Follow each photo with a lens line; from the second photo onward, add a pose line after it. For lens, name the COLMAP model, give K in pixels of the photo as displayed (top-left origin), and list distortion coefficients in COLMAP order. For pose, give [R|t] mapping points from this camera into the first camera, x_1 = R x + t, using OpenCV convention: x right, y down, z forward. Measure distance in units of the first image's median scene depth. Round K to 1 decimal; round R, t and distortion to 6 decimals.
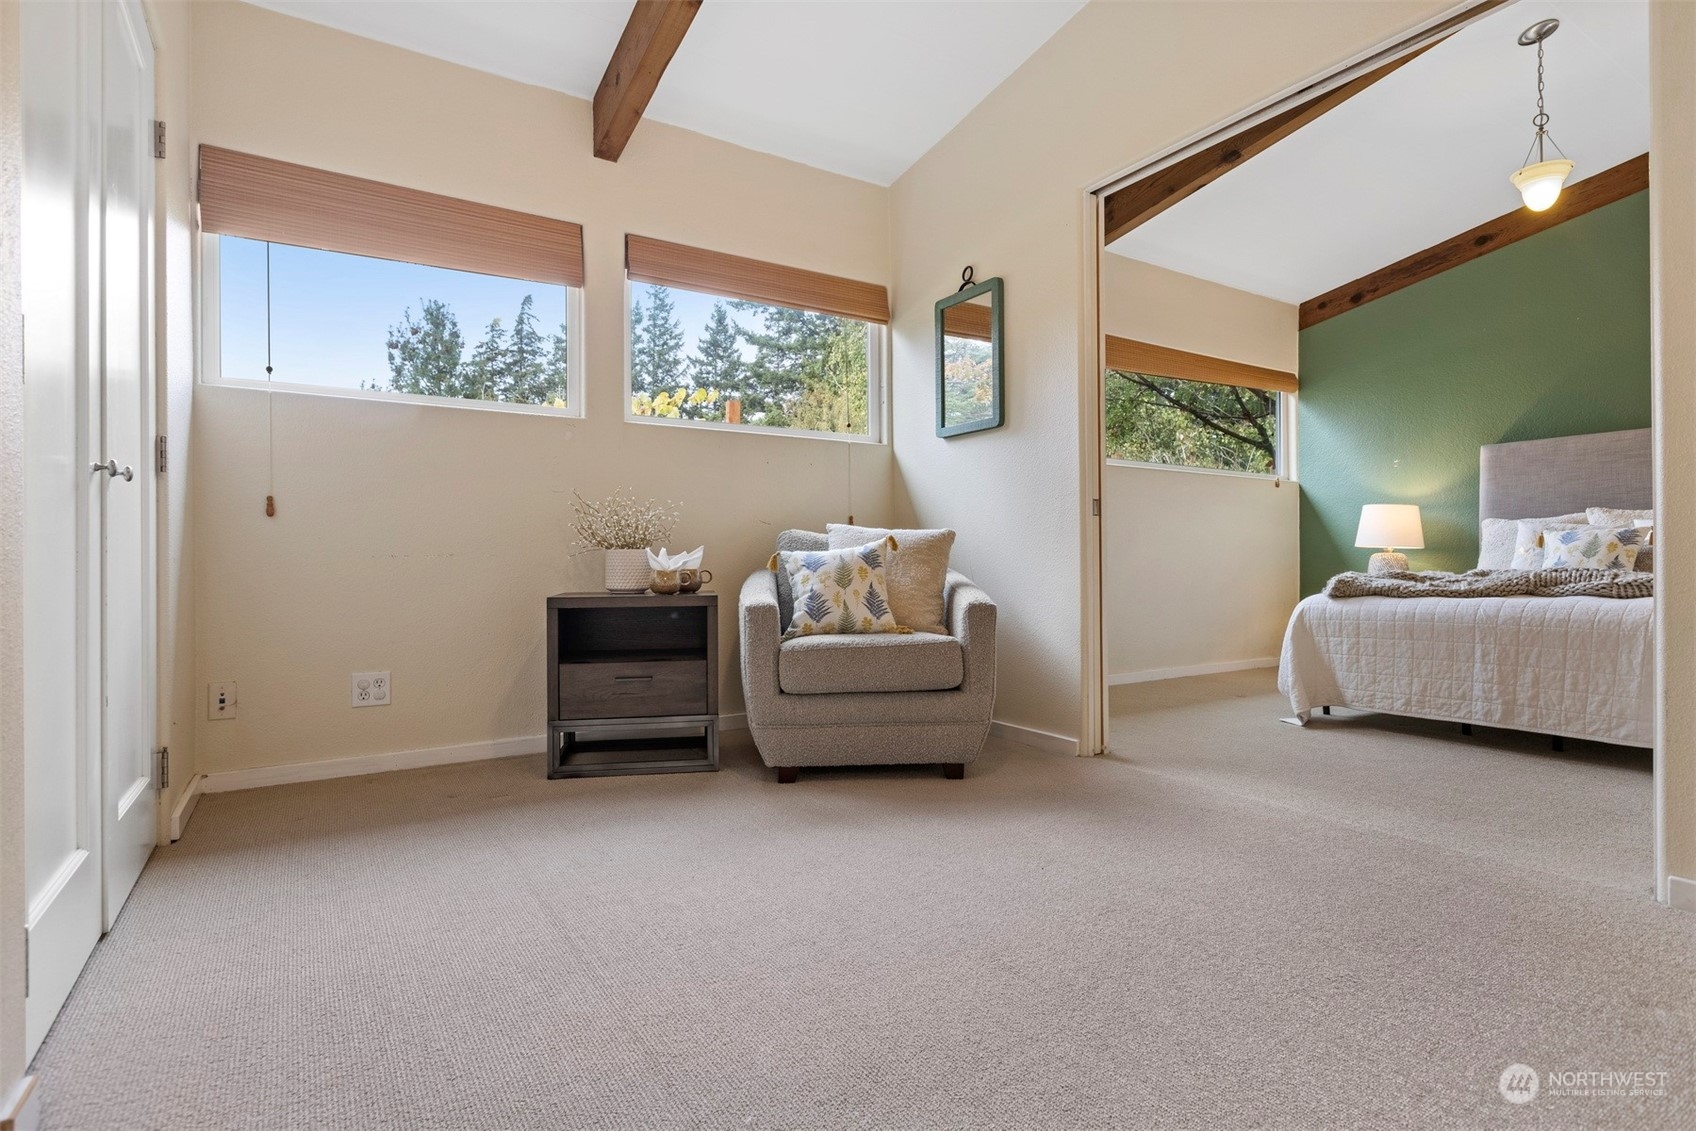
lens RADIAL K [[852.0, 0, 861.0], [0, 852.0, 562.0], [0, 0, 1]] dist [-0.005618, 0.001718]
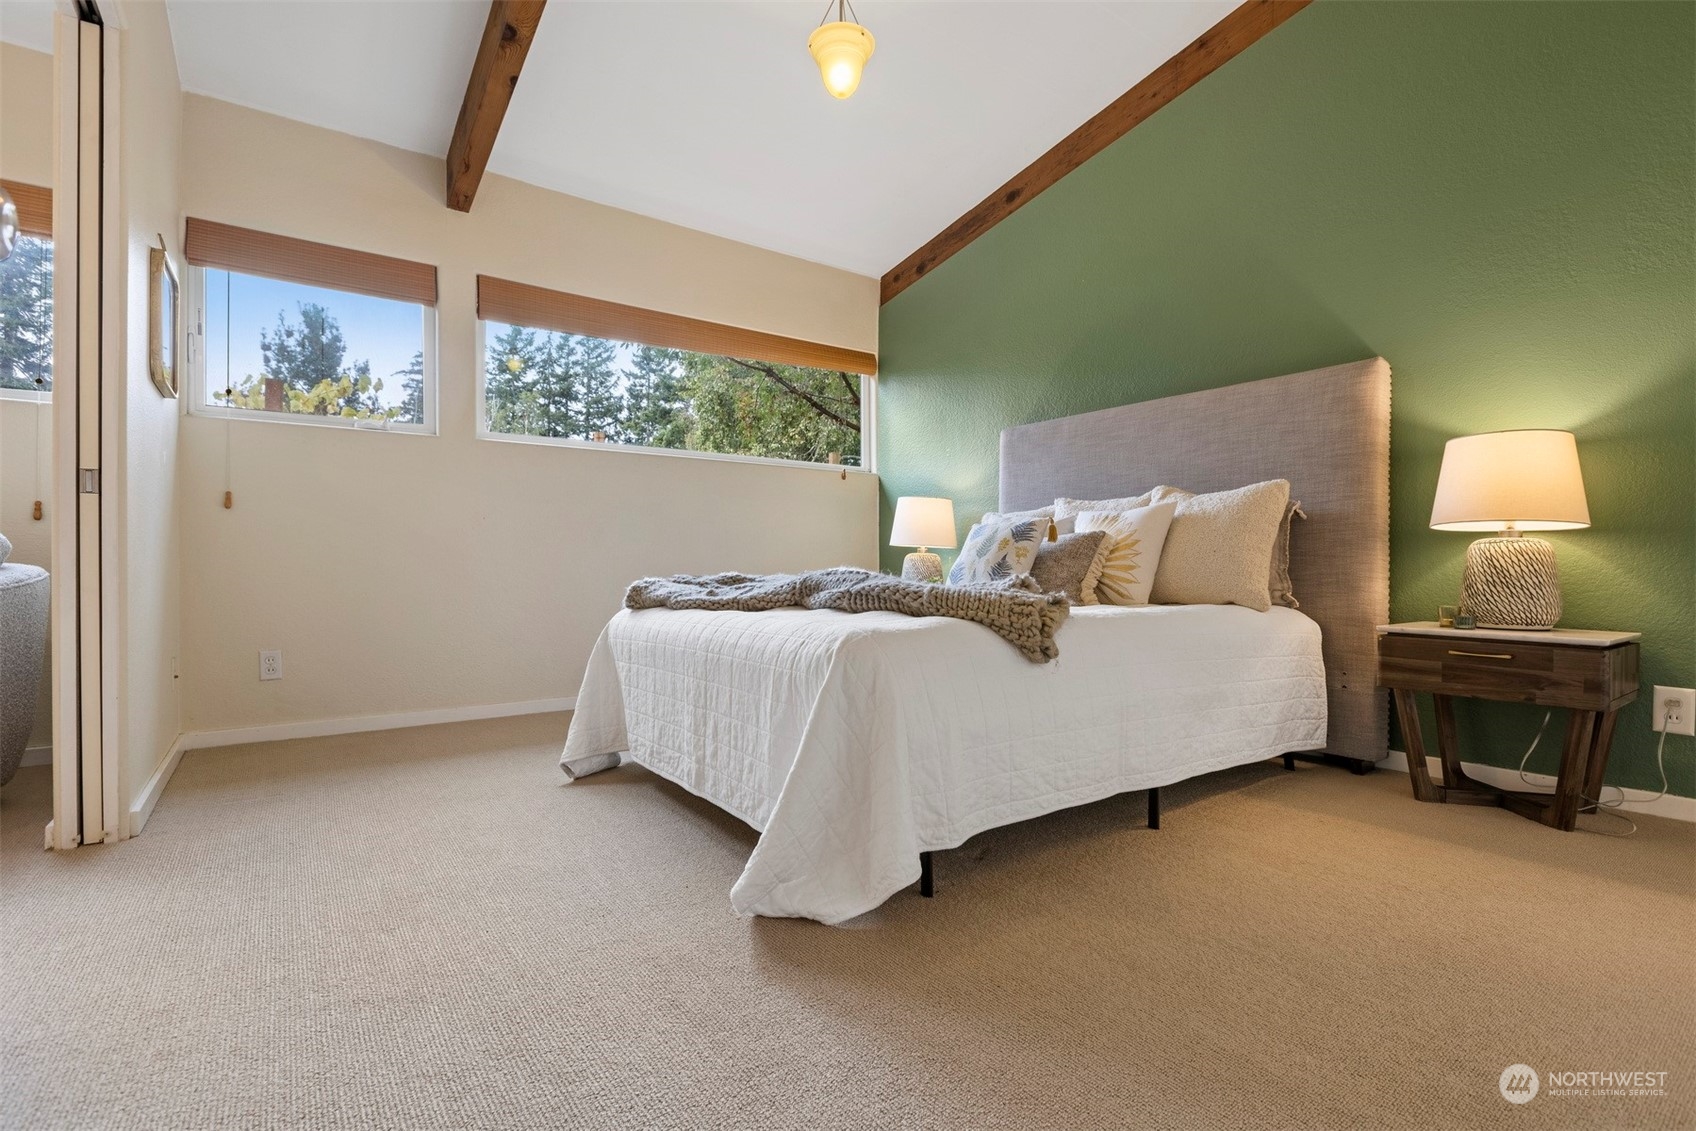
lens RADIAL K [[799.5, 0, 846.0], [0, 799.5, 564.9], [0, 0, 1]] dist [-0.013944, -0.000910]
pose [[0.996715, -0.000634, 0.080985, 0.411519], [0.000632, 1.000000, 0.000058, 0.001208], [-0.080985, -0.000007, 0.996715, 0.161914]]
